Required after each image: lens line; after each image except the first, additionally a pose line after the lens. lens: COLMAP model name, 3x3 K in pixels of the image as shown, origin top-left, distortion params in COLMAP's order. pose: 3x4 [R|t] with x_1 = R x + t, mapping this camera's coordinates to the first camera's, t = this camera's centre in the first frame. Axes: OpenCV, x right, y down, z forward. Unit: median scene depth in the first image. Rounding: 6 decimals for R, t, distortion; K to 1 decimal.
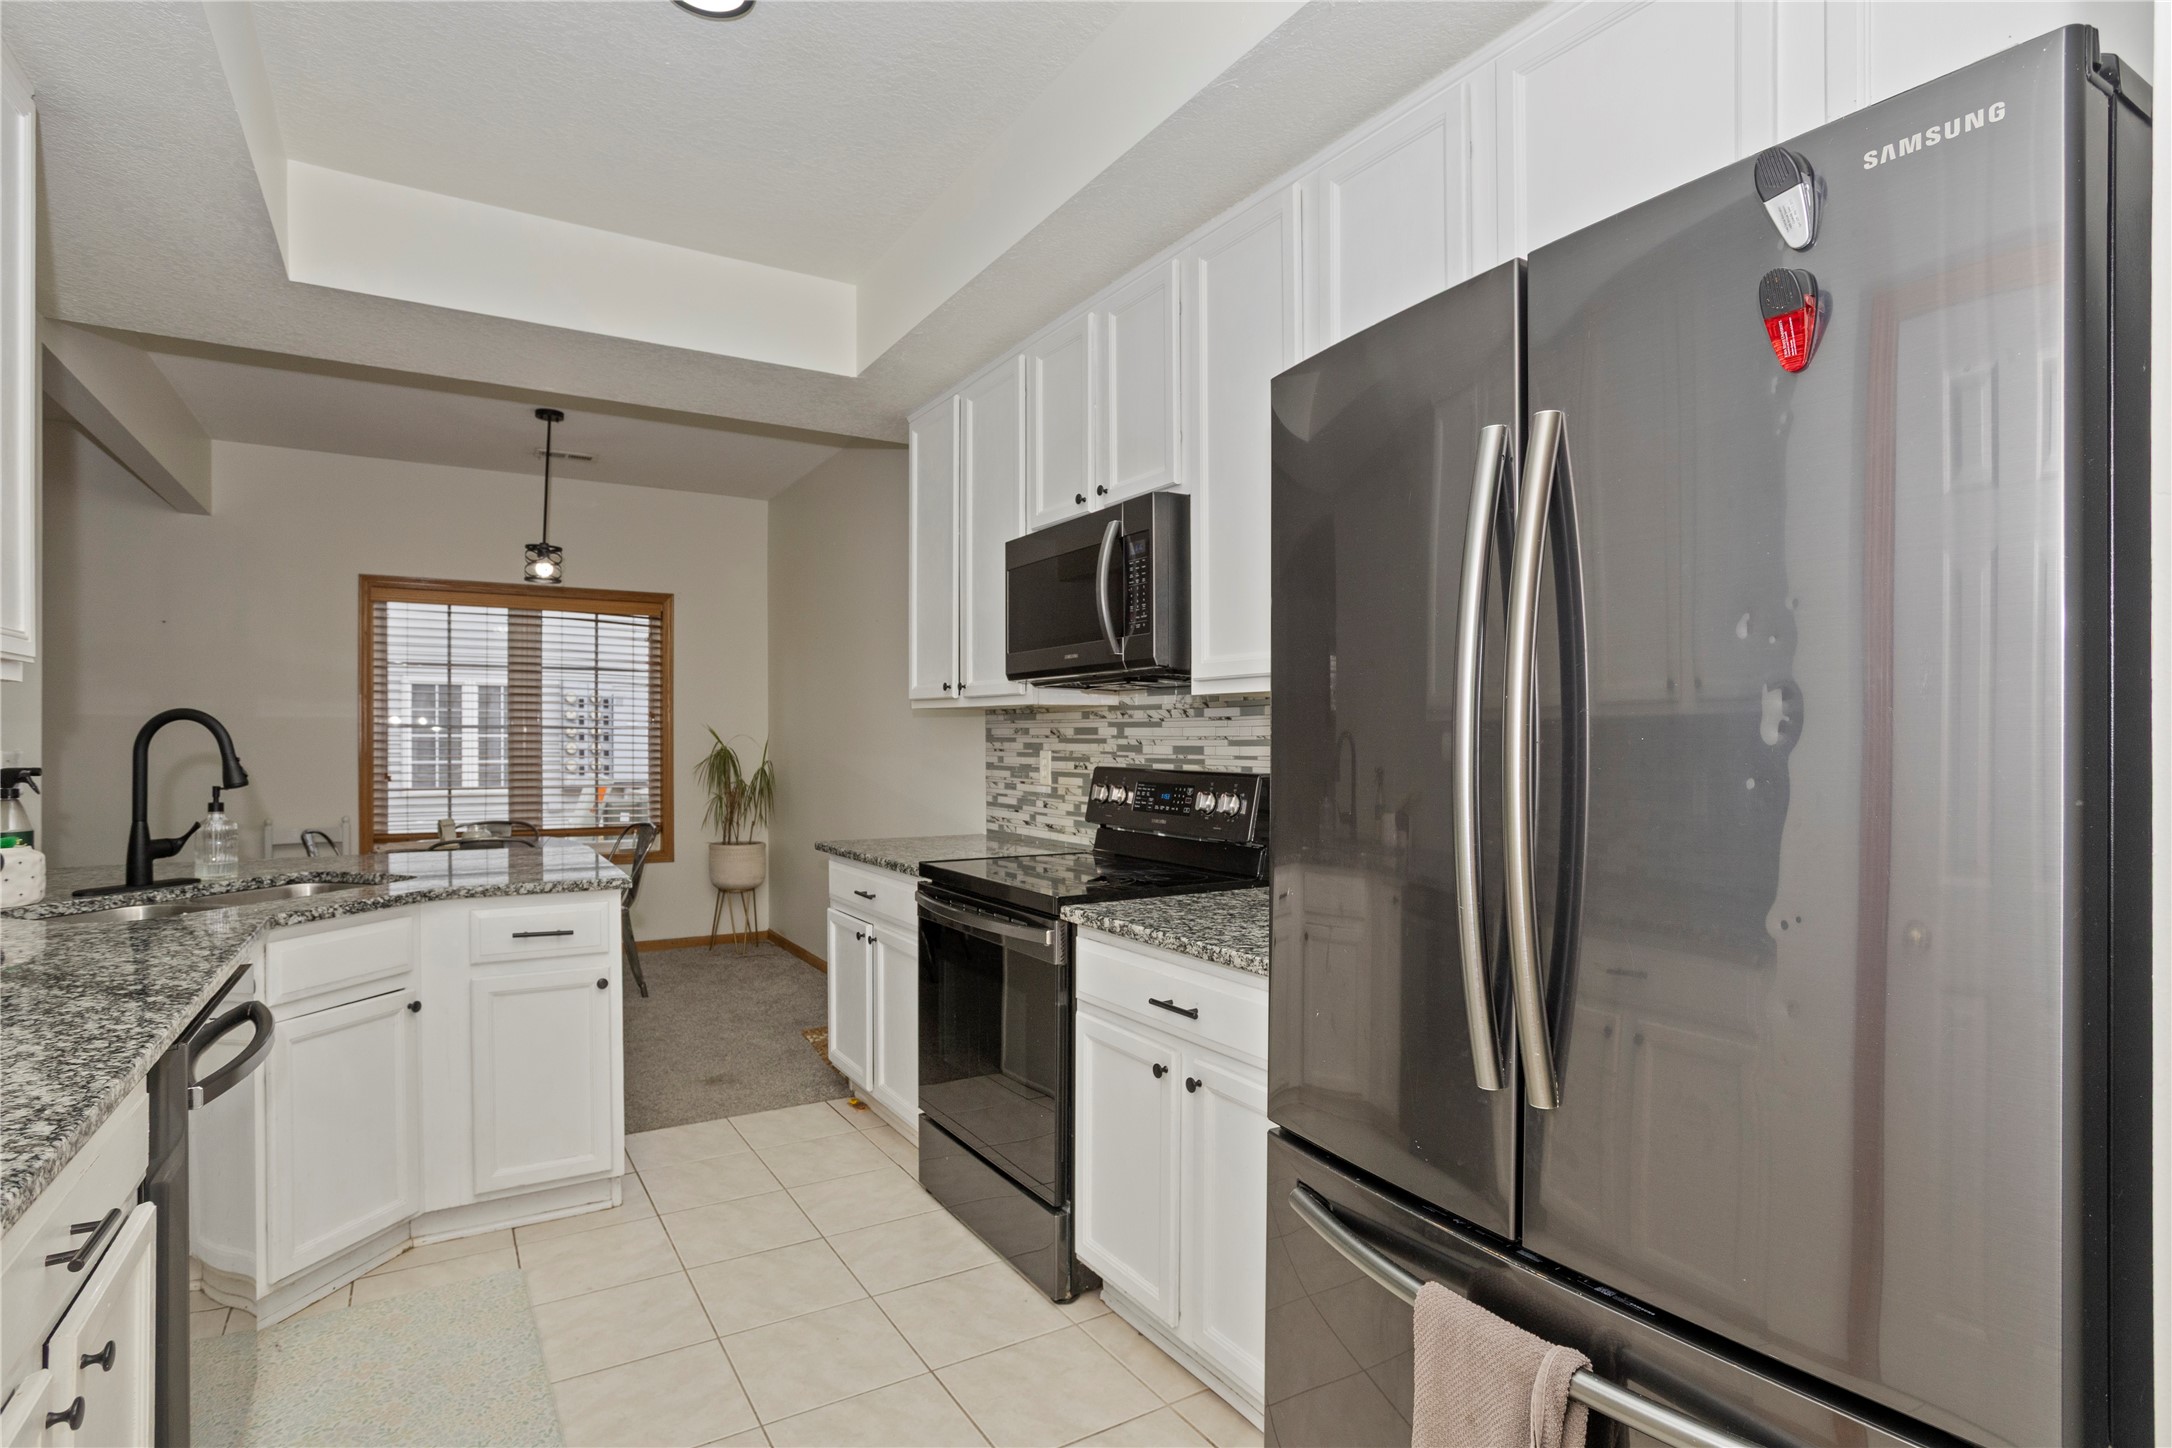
lens RADIAL K [[1070.8, 0, 1090.8], [0, 1070.8, 729.9], [0, 0, 1]] dist [-0.055405, 0.024622]
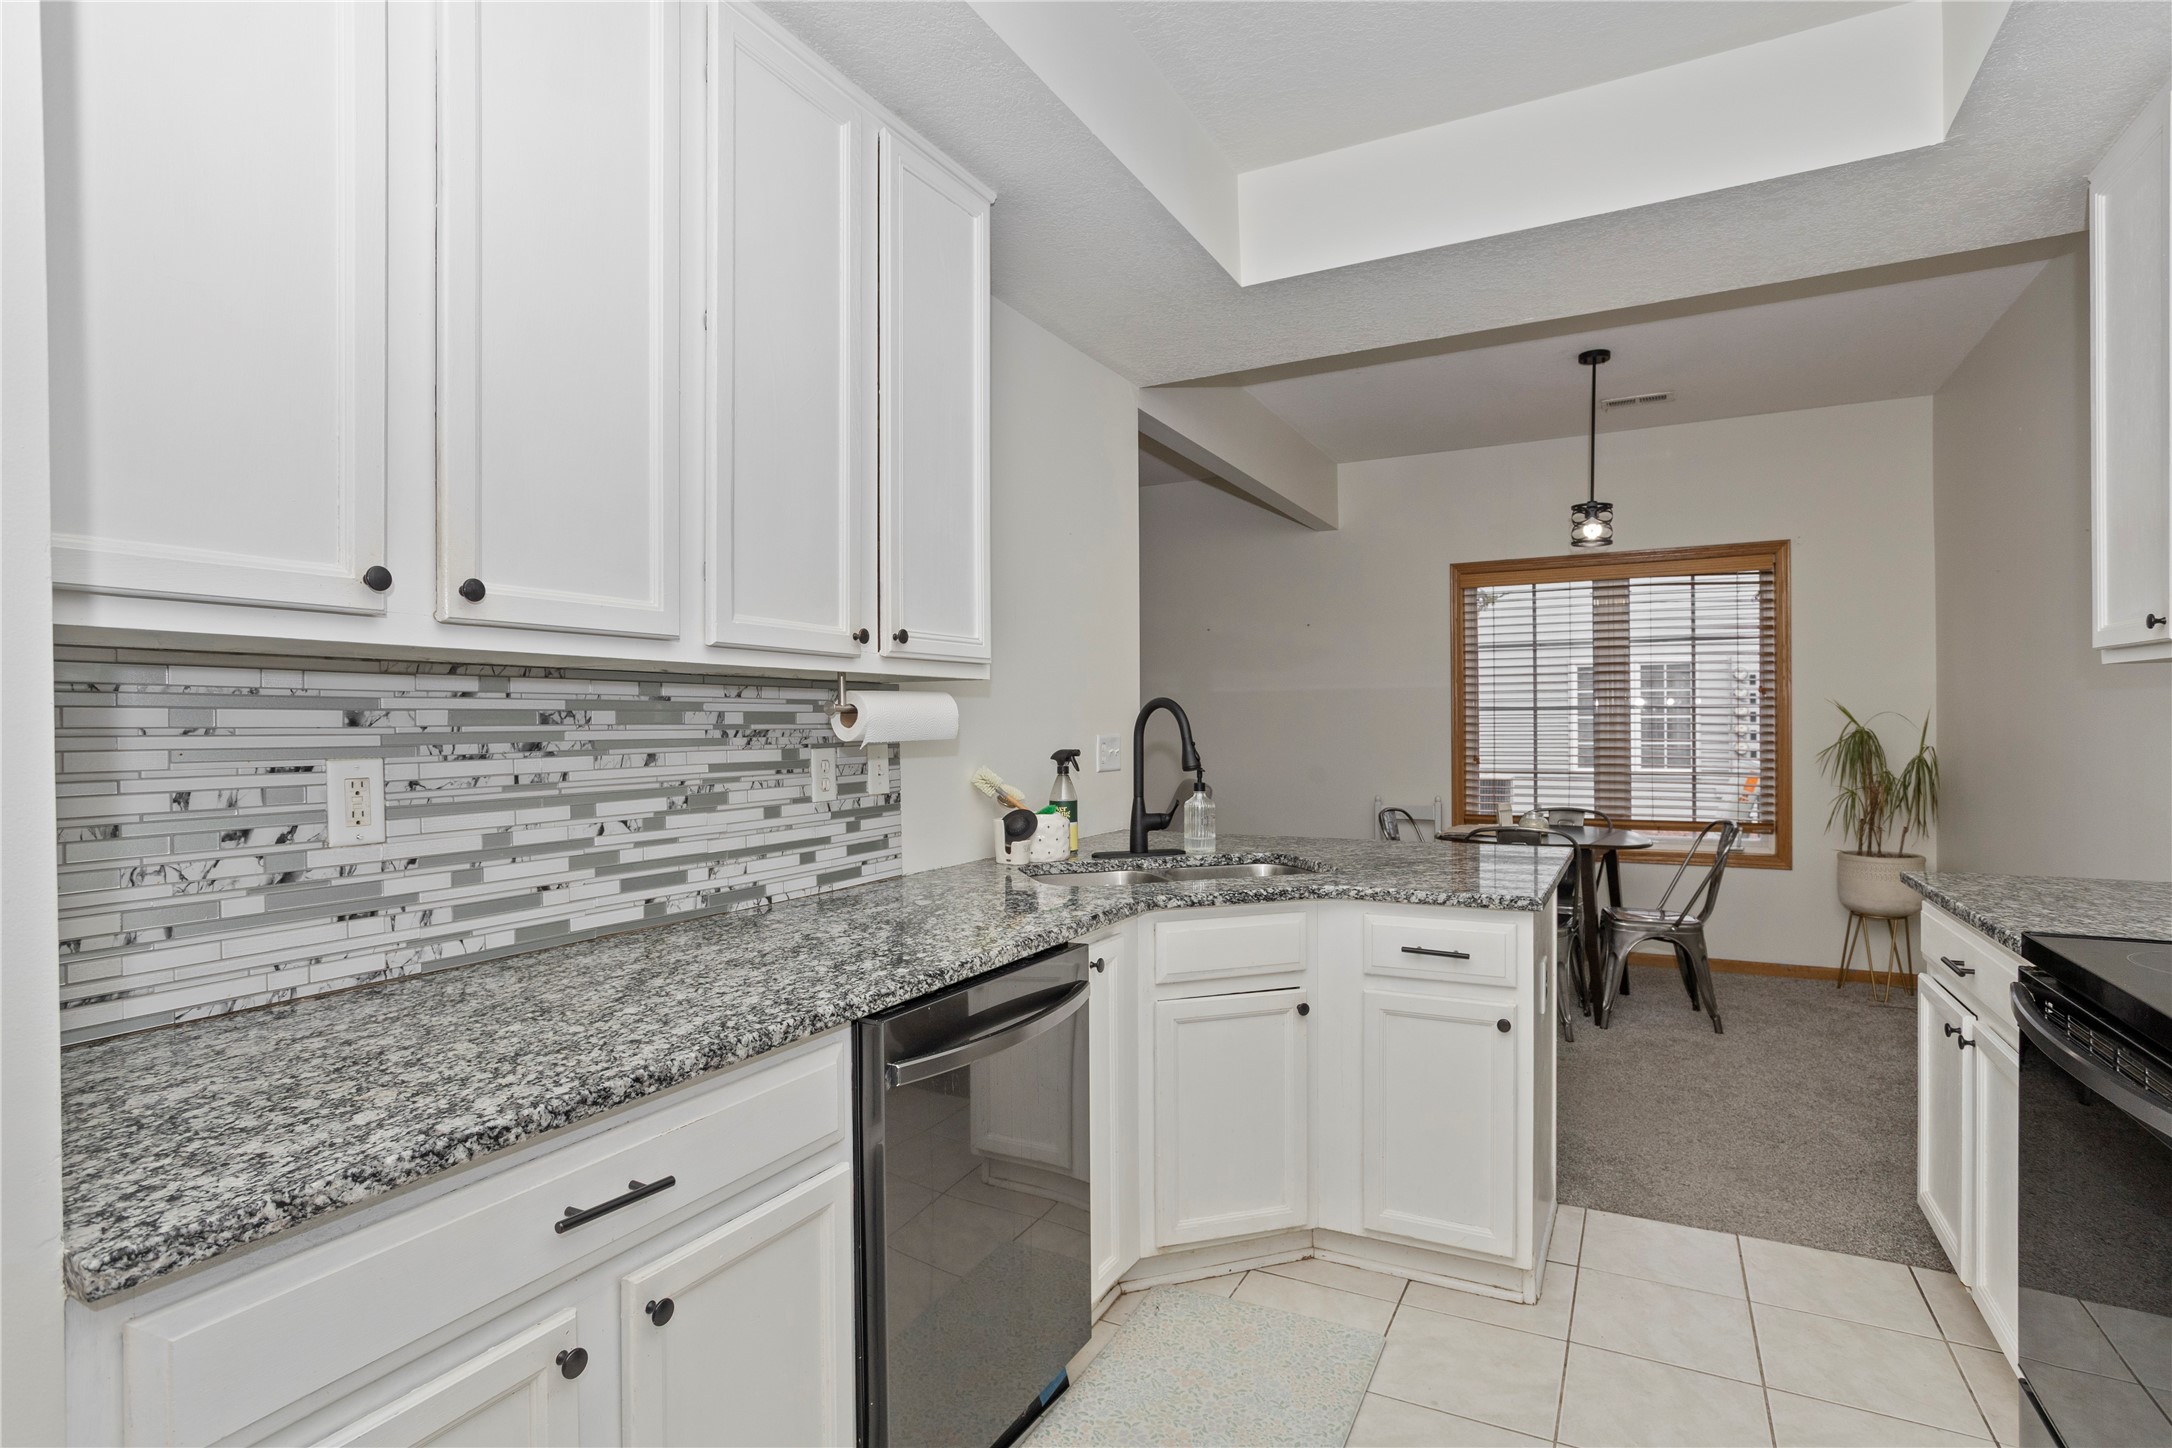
lens RADIAL K [[1070.8, 0, 1090.8], [0, 1070.8, 729.9], [0, 0, 1]] dist [-0.055405, 0.024622]
pose [[0.500672, -0.002103, -0.865634, 0.043045], [0.018005, 0.999806, 0.007985, 0.001515], [0.865450, -0.019584, 0.500613, 0.181269]]
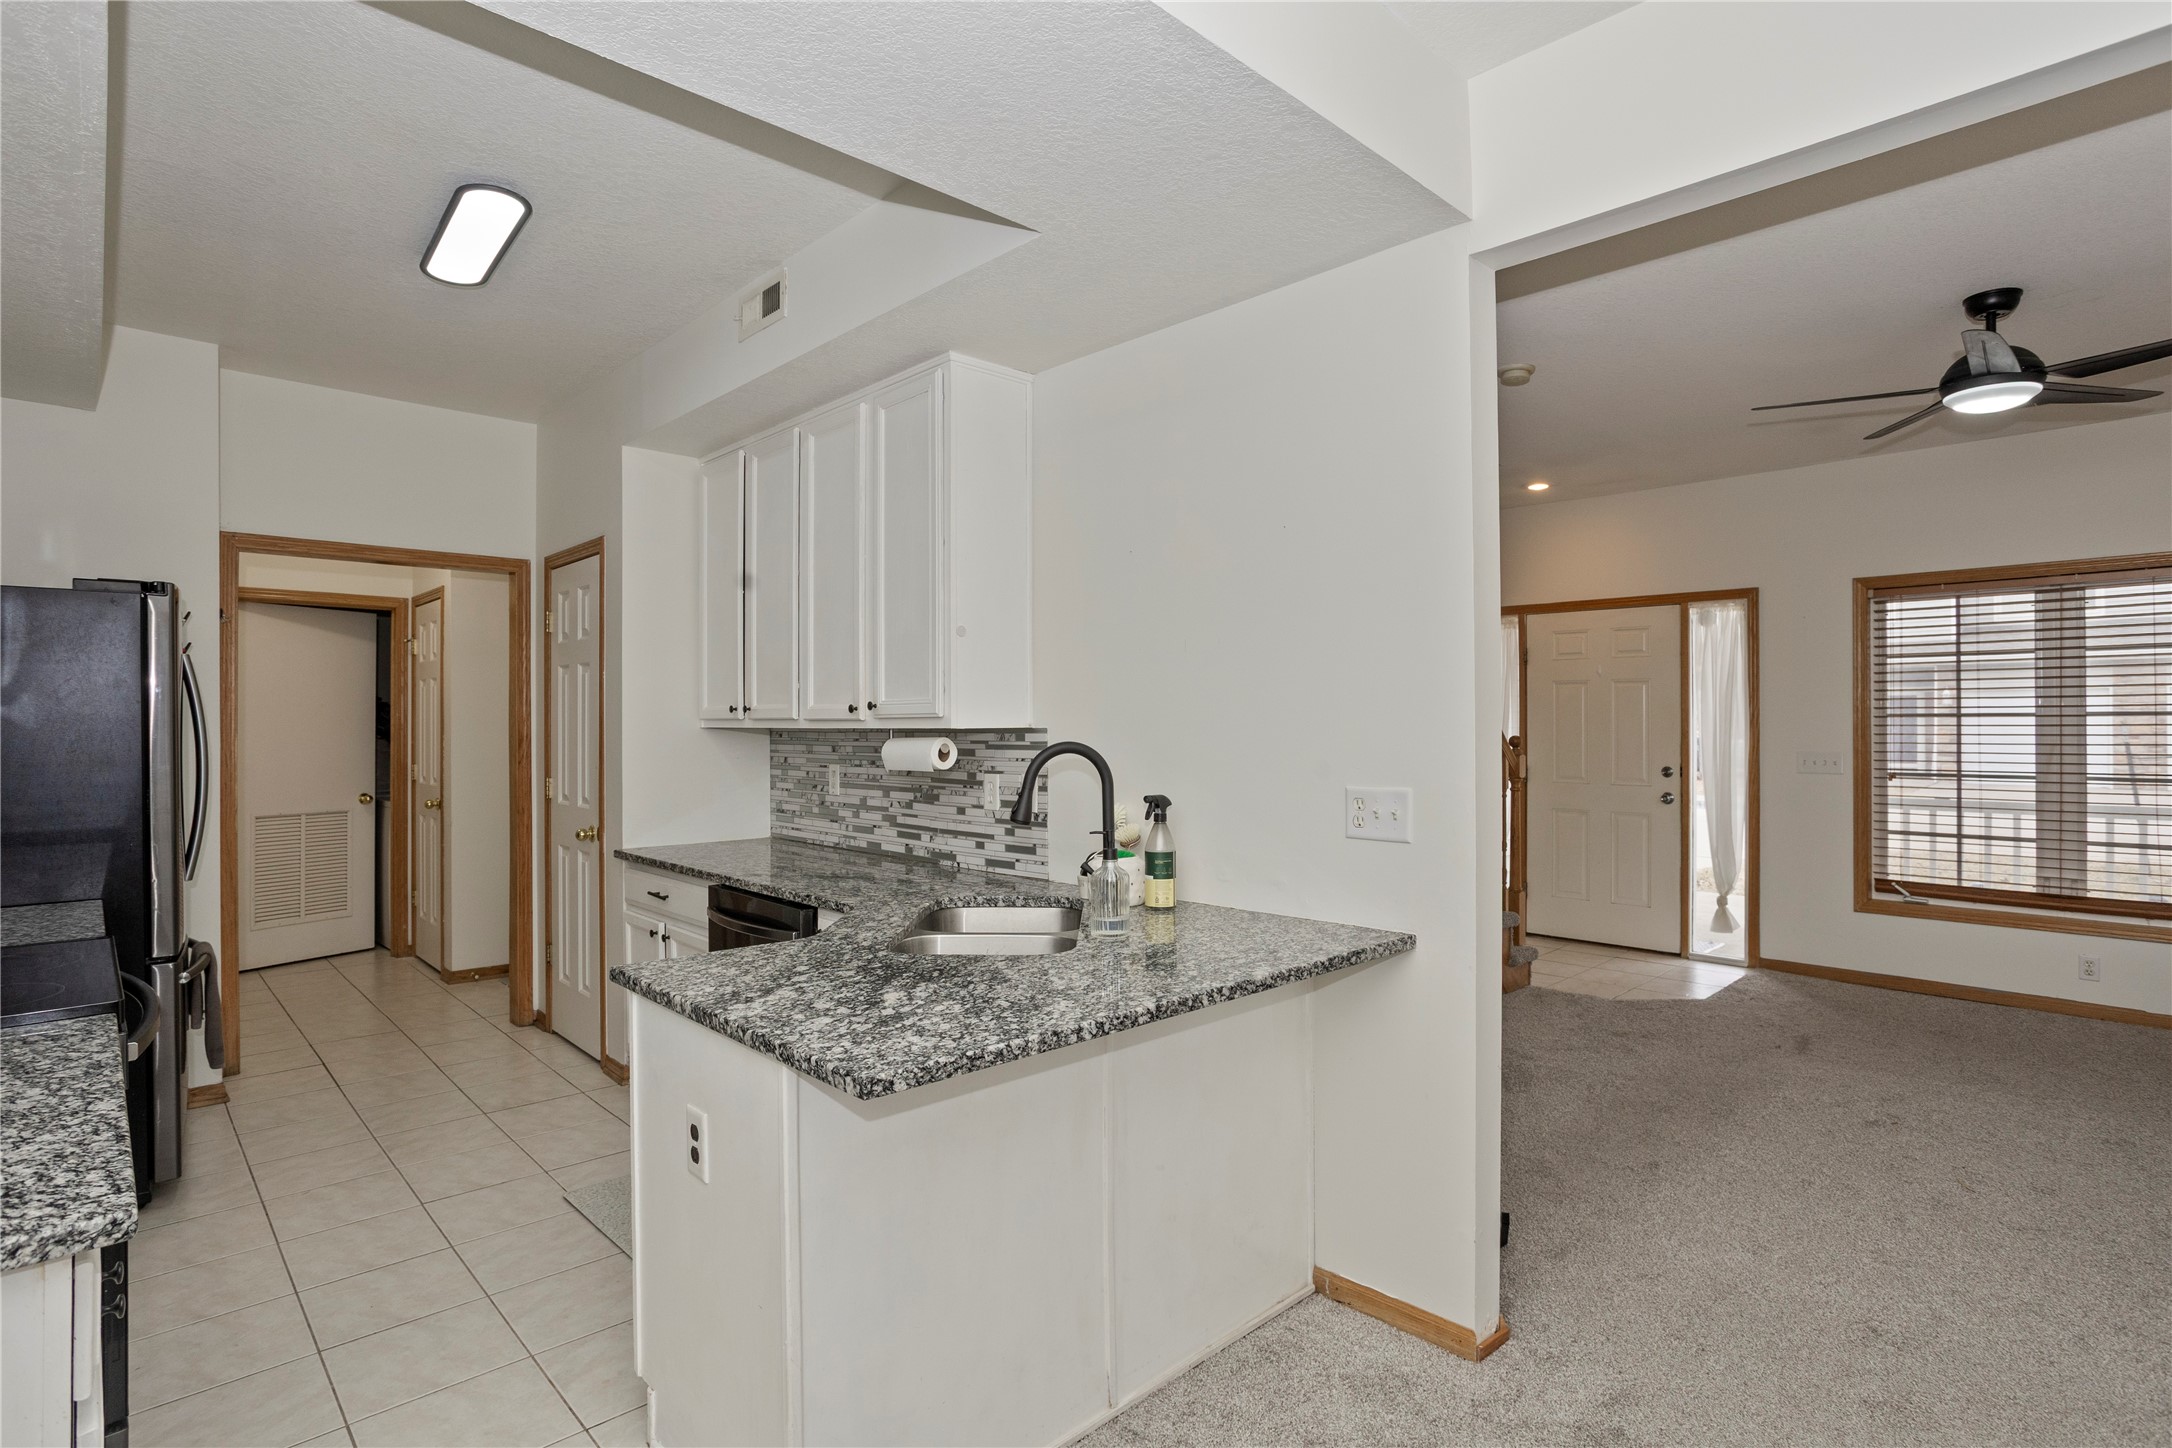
lens RADIAL K [[1058.7, 0, 1080.1], [0, 1058.7, 717.9], [0, 0, 1]] dist [-0.056770, 0.027281]
pose [[-0.979201, -0.004696, -0.202840, -0.340674], [-0.000739, 0.999808, -0.019583, -0.011500], [0.202893, -0.019026, -0.979016, 0.995969]]
